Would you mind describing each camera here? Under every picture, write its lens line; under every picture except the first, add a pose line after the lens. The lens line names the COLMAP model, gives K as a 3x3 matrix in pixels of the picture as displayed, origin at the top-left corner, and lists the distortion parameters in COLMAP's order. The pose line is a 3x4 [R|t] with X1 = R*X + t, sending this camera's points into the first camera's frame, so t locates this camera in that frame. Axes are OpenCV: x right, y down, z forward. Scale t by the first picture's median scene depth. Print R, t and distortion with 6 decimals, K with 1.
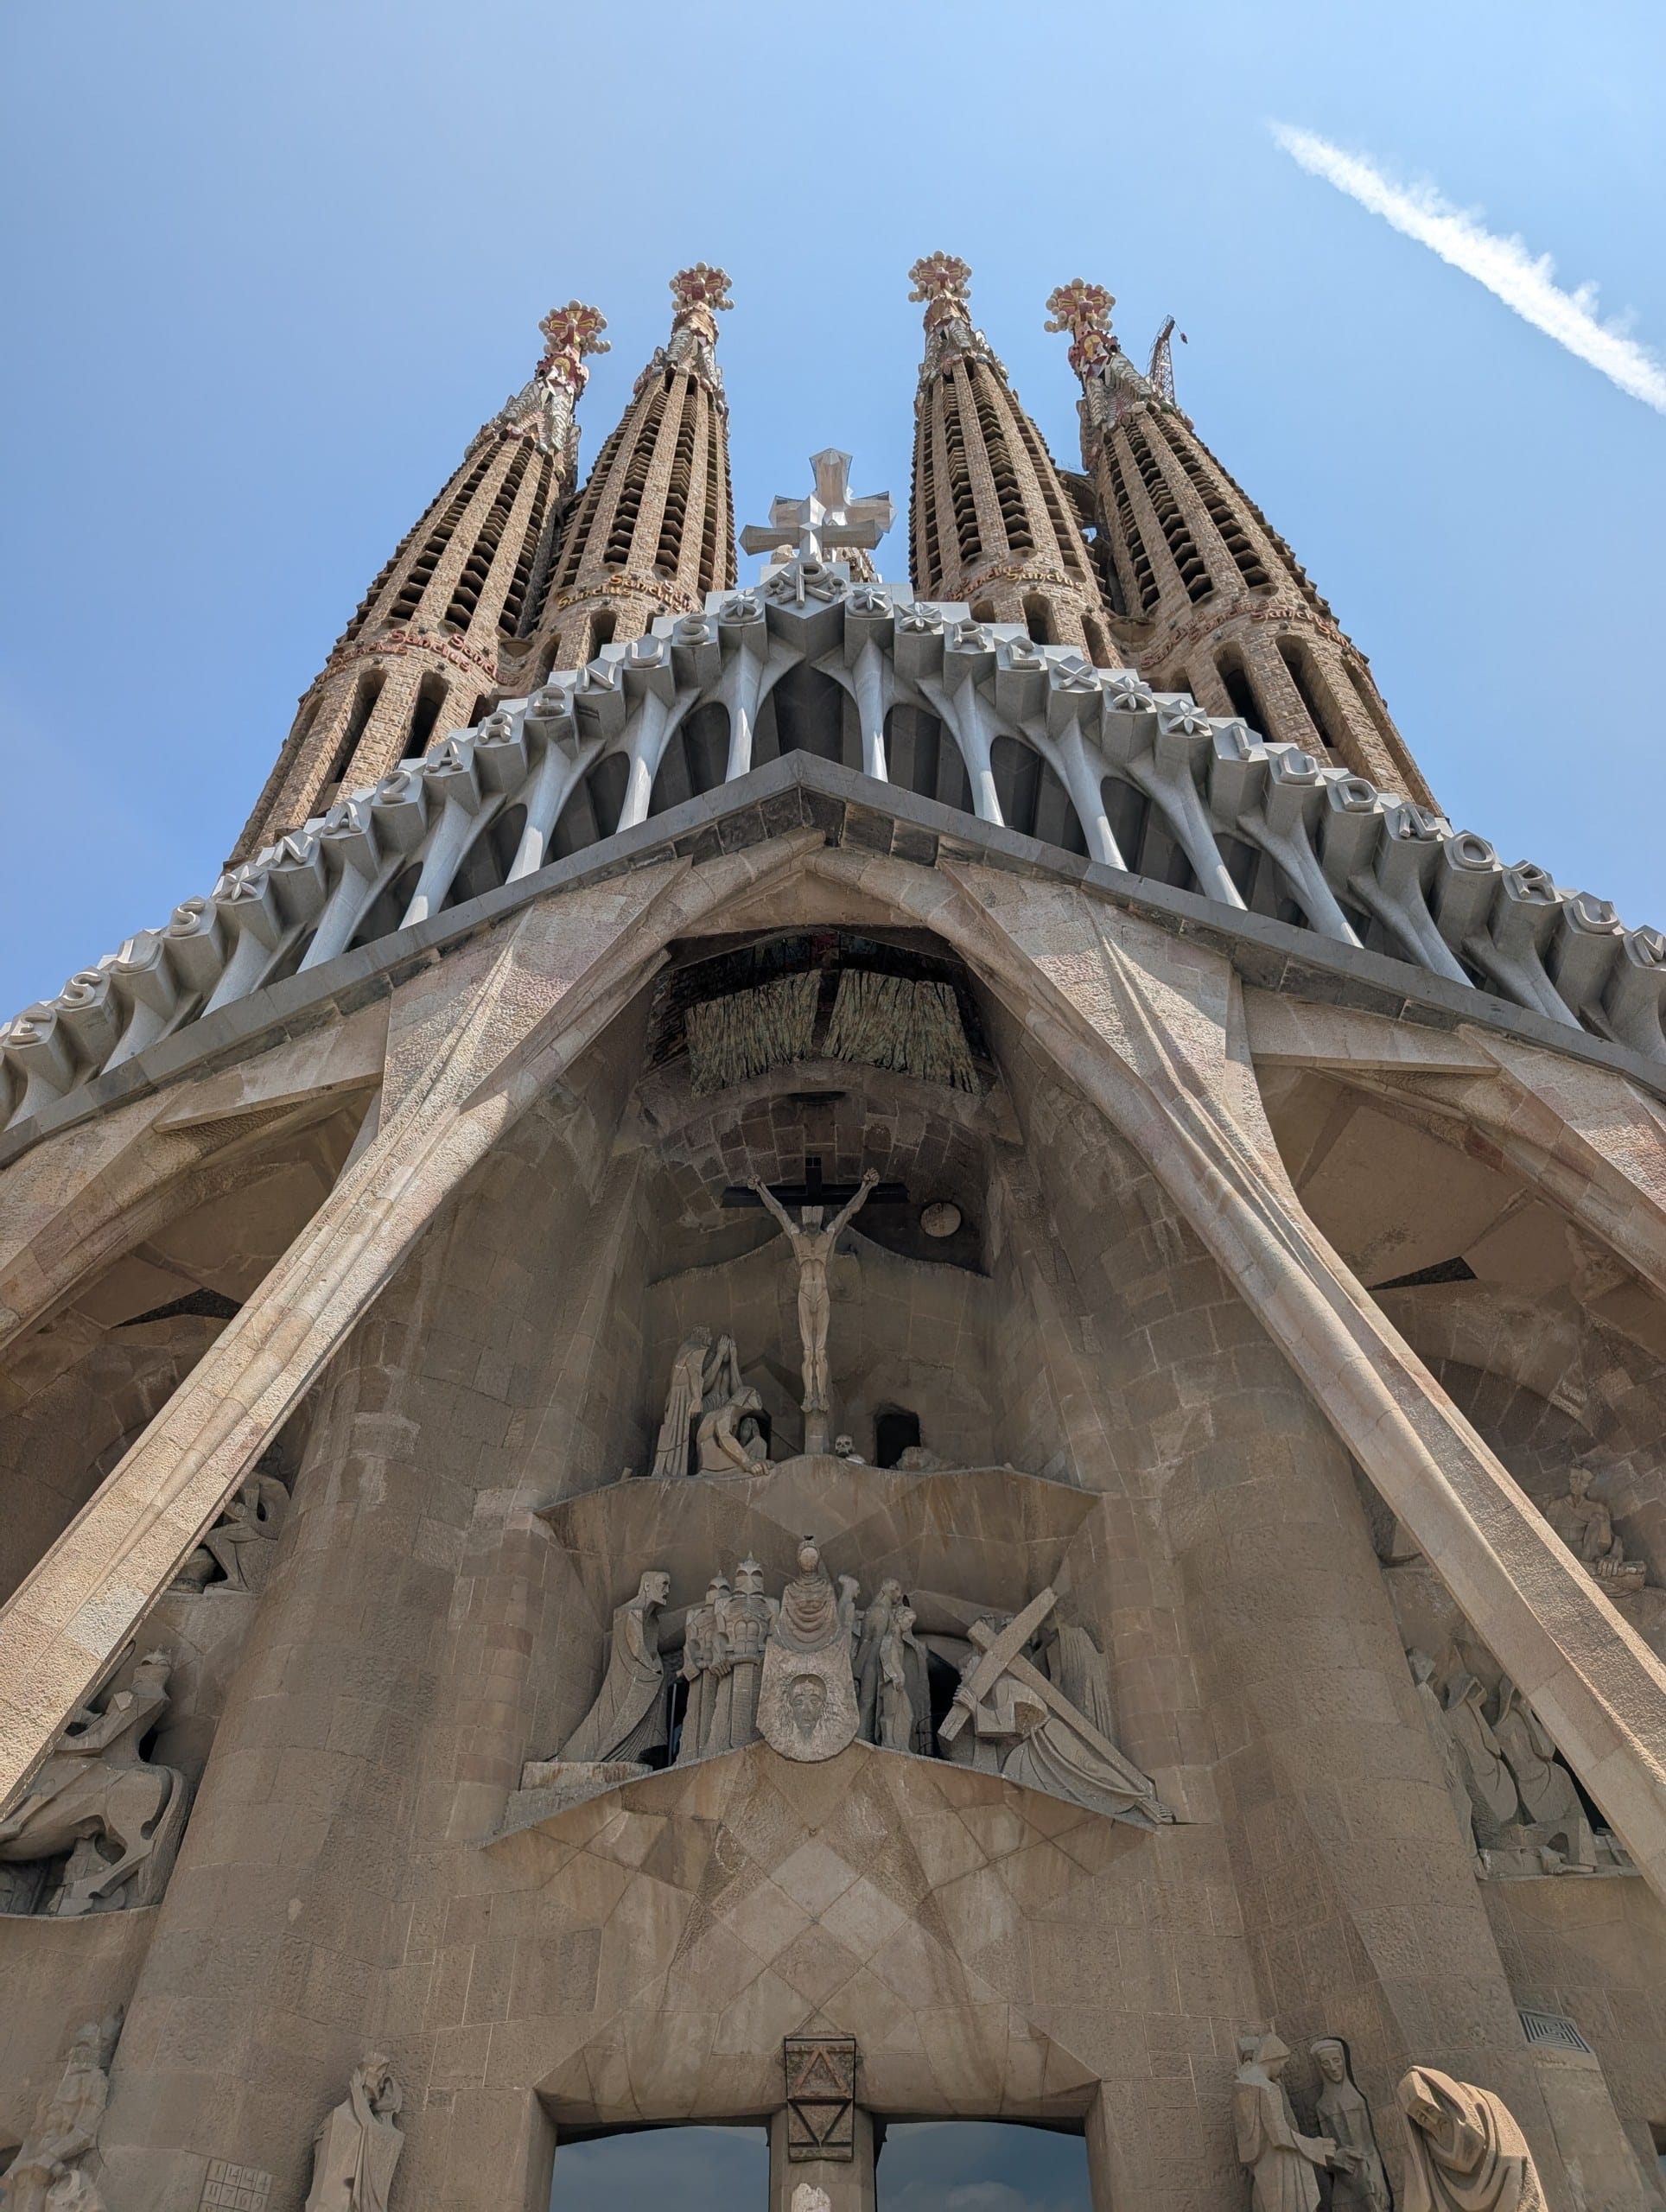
lens RADIAL K [[1559.2, 0, 857.8], [0, 1559.2, 1109.8], [0, 0, 1]] dist [0.011917, -0.007873]
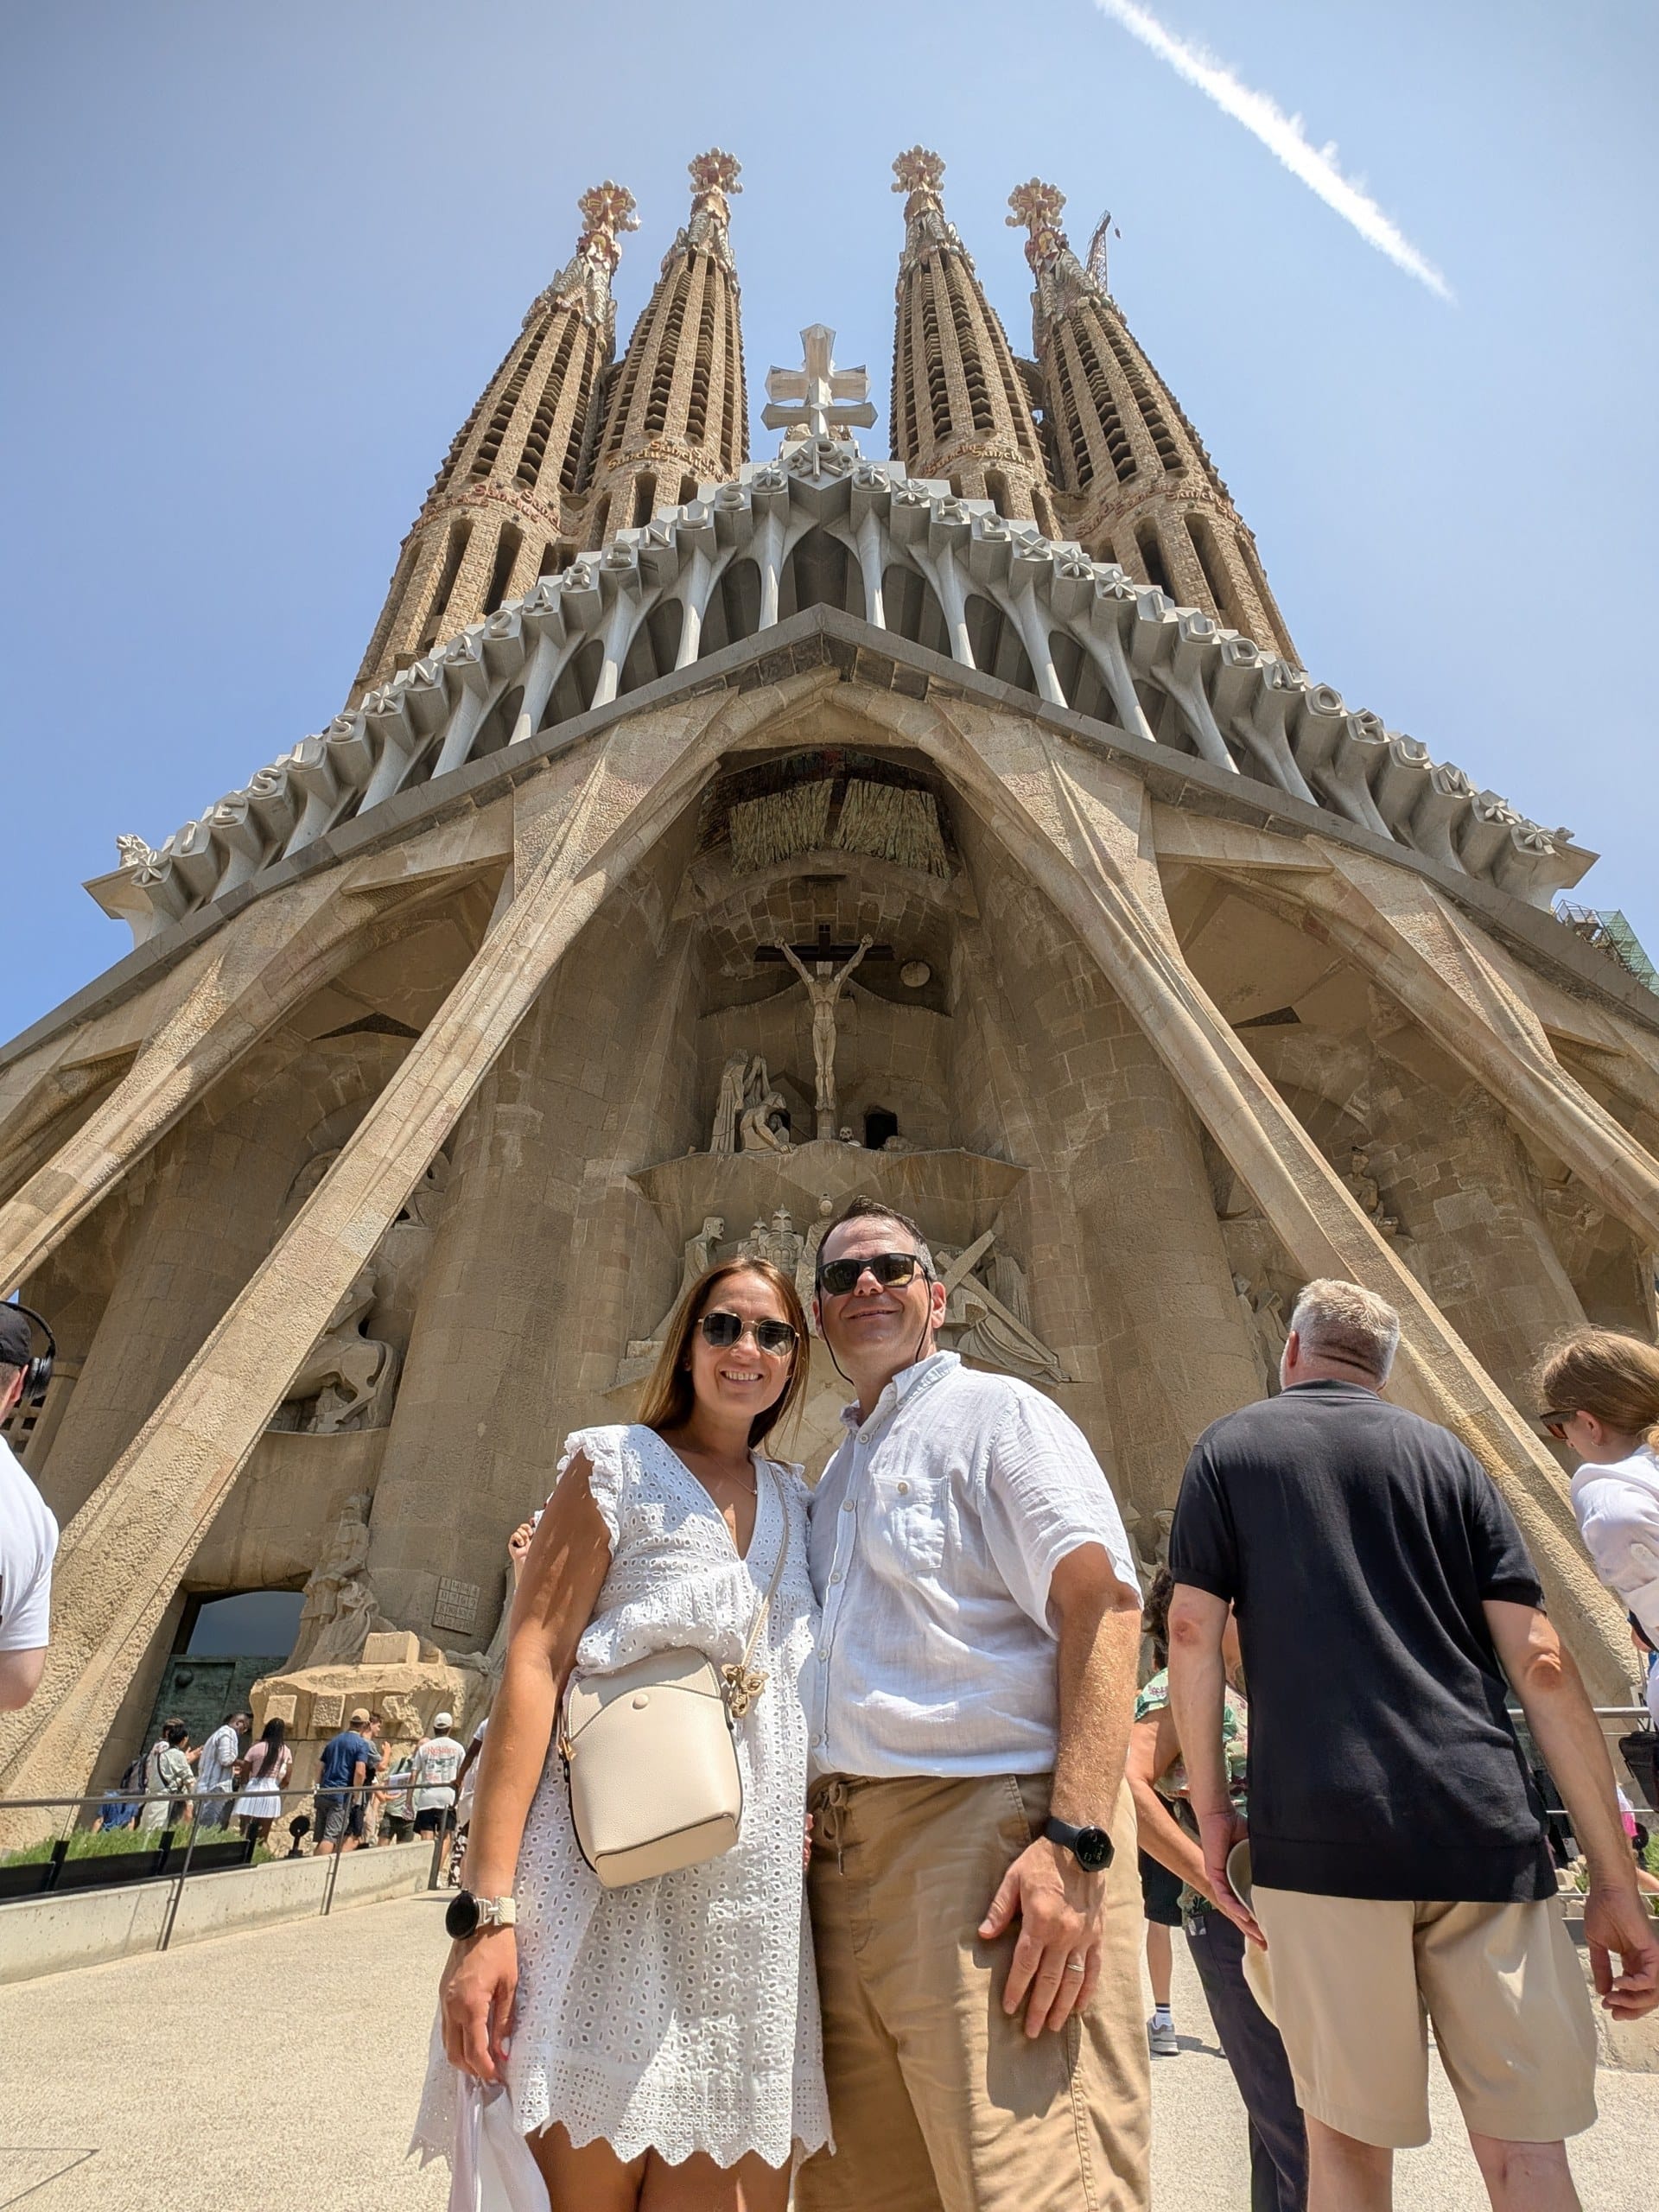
lens RADIAL K [[1259.8, 0, 827.6], [0, 1259.8, 1144.2], [0, 0, 1]] dist [0.000808, 0.000931]
pose [[0.999148, 0.014144, 0.038775, -0.063751], [-0.021369, 0.981007, 0.192790, 0.006447], [-0.035312, -0.193454, 0.980474, -0.102225]]
